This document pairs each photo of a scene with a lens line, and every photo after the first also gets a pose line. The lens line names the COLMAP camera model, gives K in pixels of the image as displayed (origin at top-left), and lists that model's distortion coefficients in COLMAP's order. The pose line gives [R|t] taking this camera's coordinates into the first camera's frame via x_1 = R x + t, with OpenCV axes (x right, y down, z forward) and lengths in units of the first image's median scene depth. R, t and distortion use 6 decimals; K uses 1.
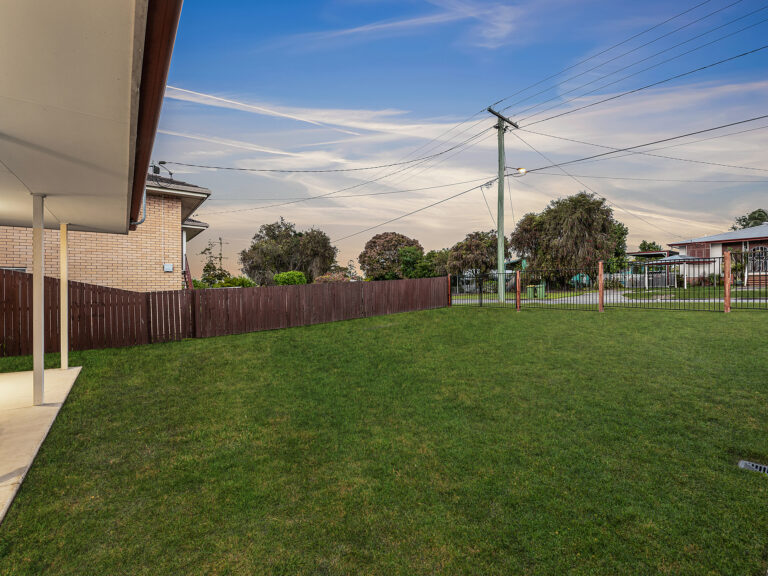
lens RADIAL K [[382.4, 0, 391.4], [0, 382.4, 274.7], [0, 0, 1]] dist [0.000626, -0.000557]
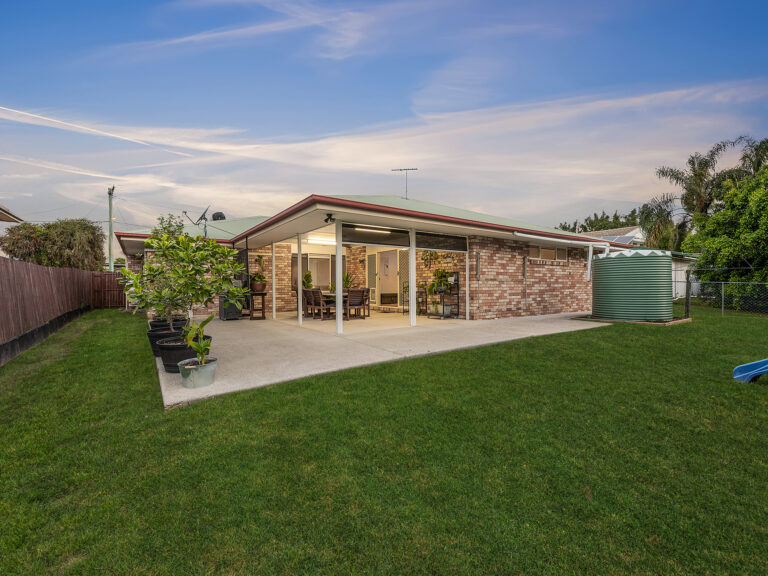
lens RADIAL K [[350.1, 0, 385.8], [0, 350.1, 288.5], [0, 0, 1]] dist [-0.000600, 0.000421]
pose [[1.000000, -0.000554, 0.000766, 0.314608], [0.000548, 0.999967, 0.008114, -0.050486], [-0.000770, -0.008114, 0.999967, 0.145278]]
